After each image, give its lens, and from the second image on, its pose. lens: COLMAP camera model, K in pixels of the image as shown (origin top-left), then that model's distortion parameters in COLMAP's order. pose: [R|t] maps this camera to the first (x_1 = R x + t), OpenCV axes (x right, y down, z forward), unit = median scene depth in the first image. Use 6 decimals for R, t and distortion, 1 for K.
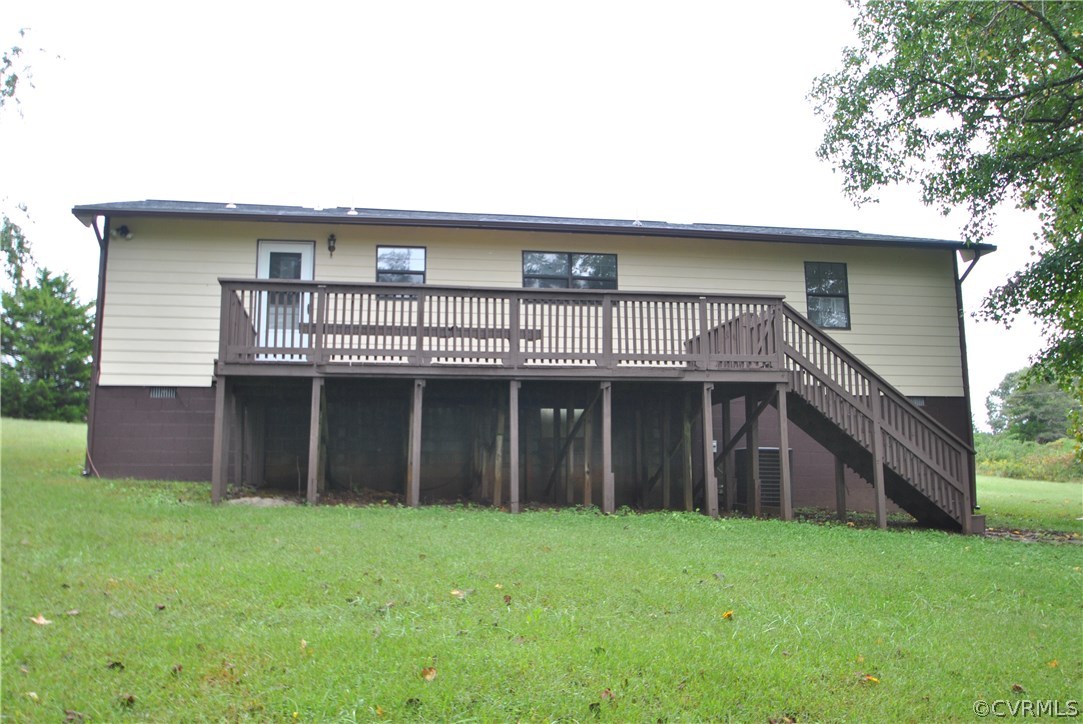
lens RADIAL K [[924.2, 0, 541.5], [0, 924.2, 362.0], [0, 0, 1]] dist [-0.063016, 0.000446]
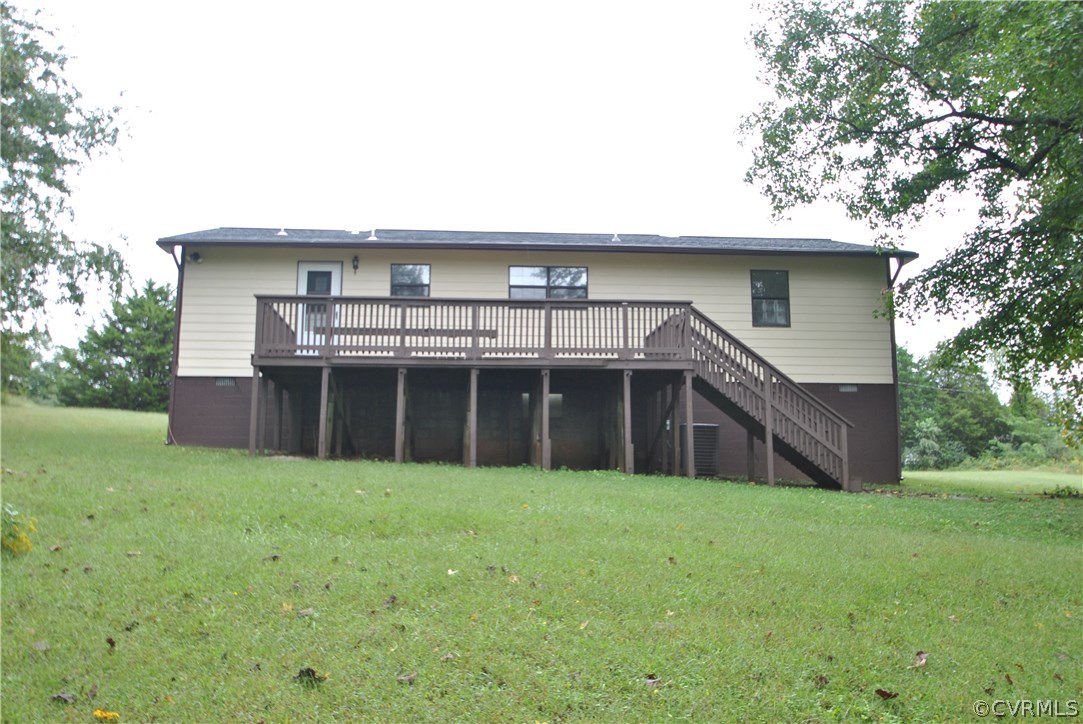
lens RADIAL K [[924.2, 0, 541.5], [0, 924.2, 362.0], [0, 0, 1]] dist [-0.063016, 0.000446]
pose [[0.994588, -0.006743, -0.103675, 0.173183], [0.006727, 0.999977, -0.000506, 0.010102], [0.103676, -0.000194, 0.994611, -0.255958]]
